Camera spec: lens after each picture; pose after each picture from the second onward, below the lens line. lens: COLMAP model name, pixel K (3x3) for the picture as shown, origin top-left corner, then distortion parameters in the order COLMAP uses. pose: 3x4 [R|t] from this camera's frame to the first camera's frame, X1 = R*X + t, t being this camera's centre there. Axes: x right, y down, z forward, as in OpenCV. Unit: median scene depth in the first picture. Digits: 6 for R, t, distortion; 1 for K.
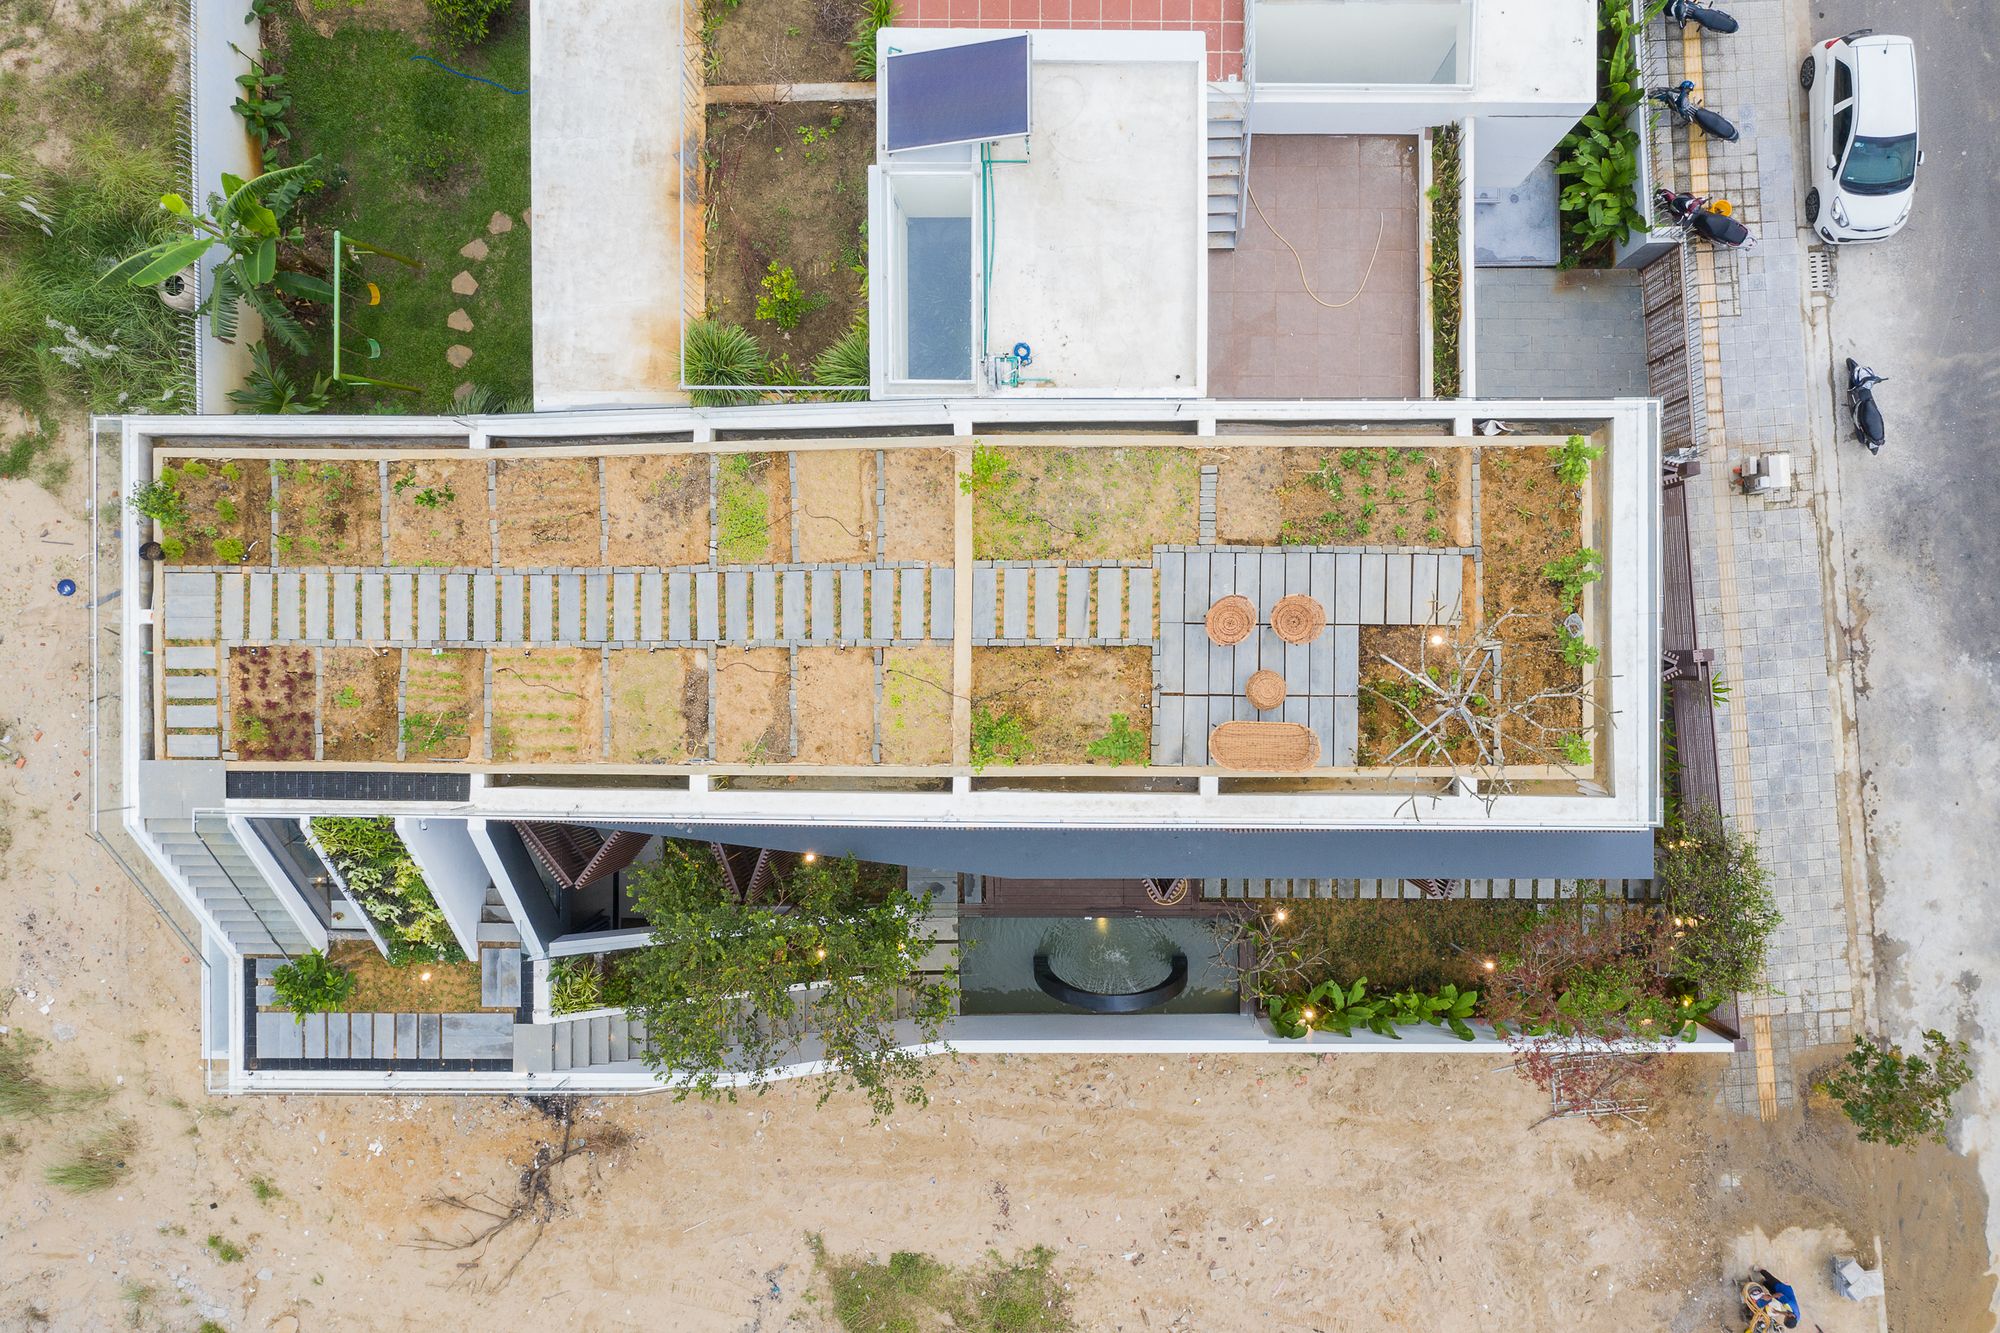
lens RADIAL K [[1616.3, 0, 1053.5], [0, 1616.3, 669.4], [0, 0, 1]] dist [-0.001982, 0.007989]
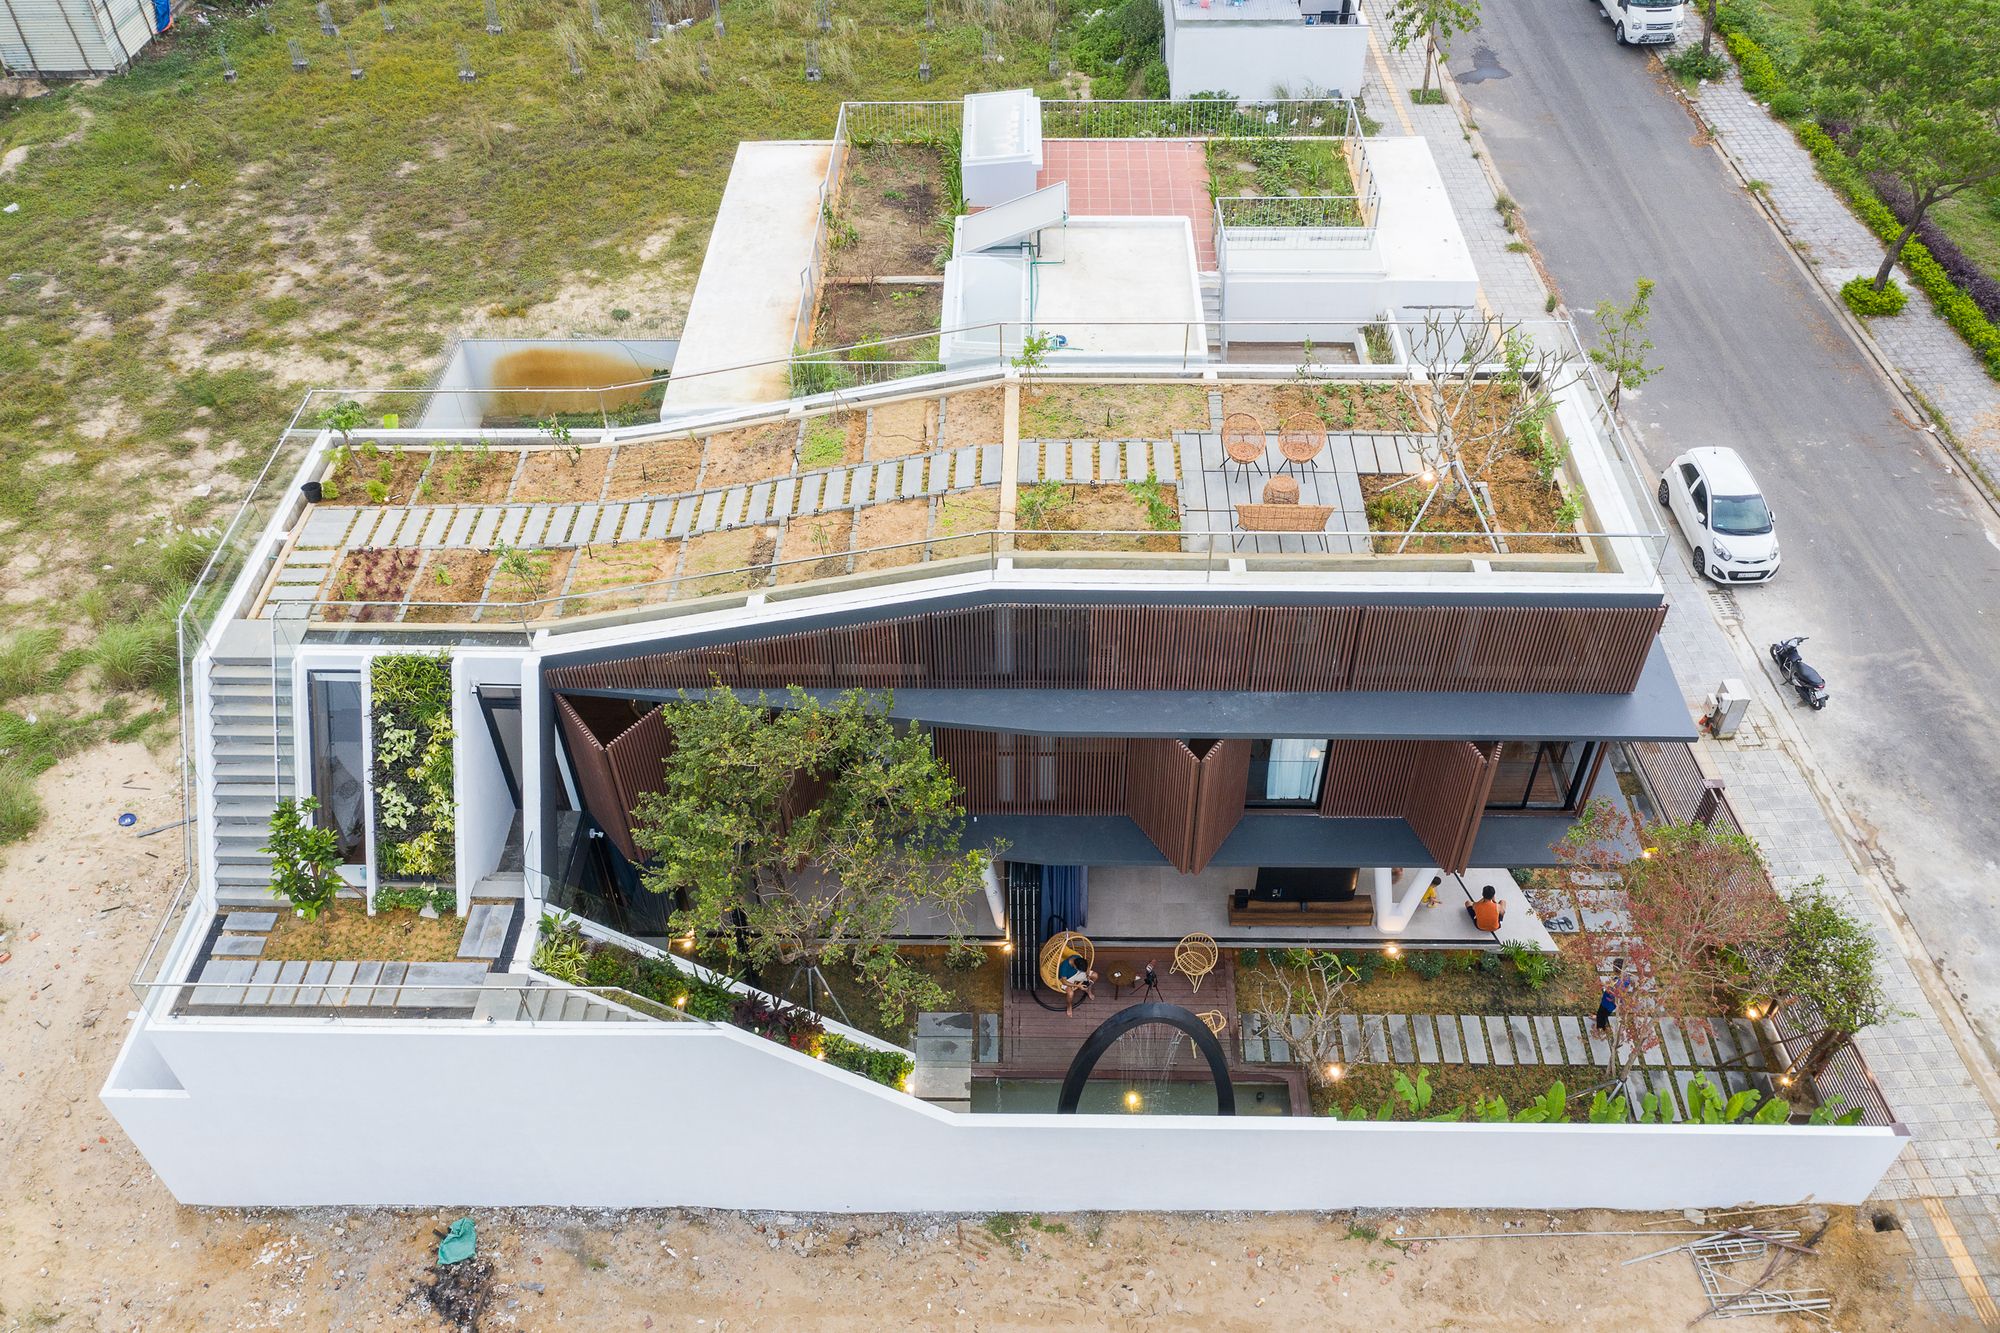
lens RADIAL K [[1587.3, 0, 992.0], [0, 1587.3, 662.8], [0, 0, 1]] dist [0.002103, -0.001243]
pose [[0.999677, 0.009550, -0.023550, -0.033809], [-0.023643, 0.689267, -0.724121, 0.733810], [0.009316, 0.724444, 0.689271, 0.268931]]
